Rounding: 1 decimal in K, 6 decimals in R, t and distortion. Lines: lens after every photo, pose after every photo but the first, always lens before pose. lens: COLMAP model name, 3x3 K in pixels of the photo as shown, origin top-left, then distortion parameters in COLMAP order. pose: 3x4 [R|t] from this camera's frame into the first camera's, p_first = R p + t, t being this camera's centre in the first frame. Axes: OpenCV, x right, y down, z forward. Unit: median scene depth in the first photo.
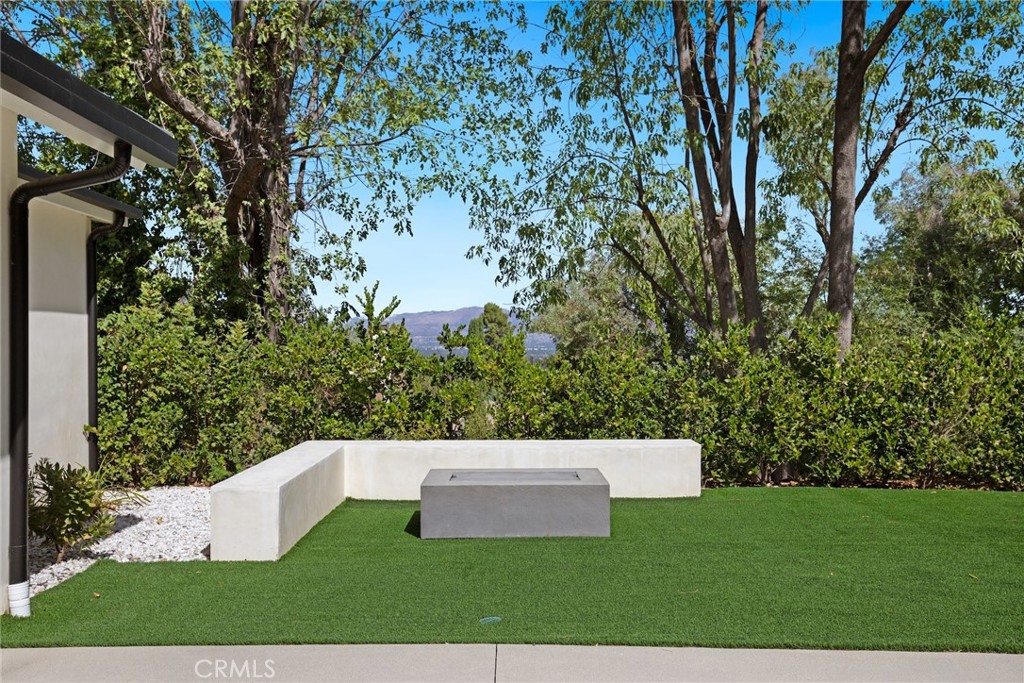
lens RADIAL K [[924.7, 0, 511.9], [0, 924.7, 344.1], [0, 0, 1]] dist [0.045719, 0.002694]
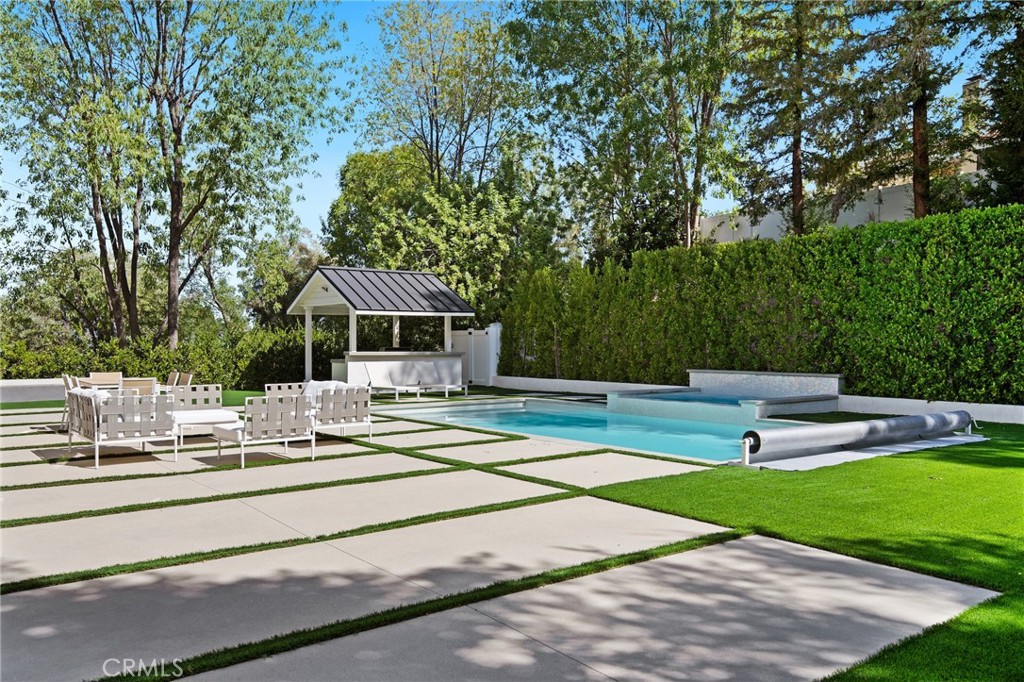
lens RADIAL K [[768.8, 0, 511.1], [0, 768.8, 345.8], [0, 0, 1]] dist [0.029829, 0.002448]
pose [[0.796118, -0.000107, 0.605141, -0.235514], [0.000742, 0.999999, -0.000799, 0.005642], [-0.605141, 0.001085, 0.796118, -1.688484]]
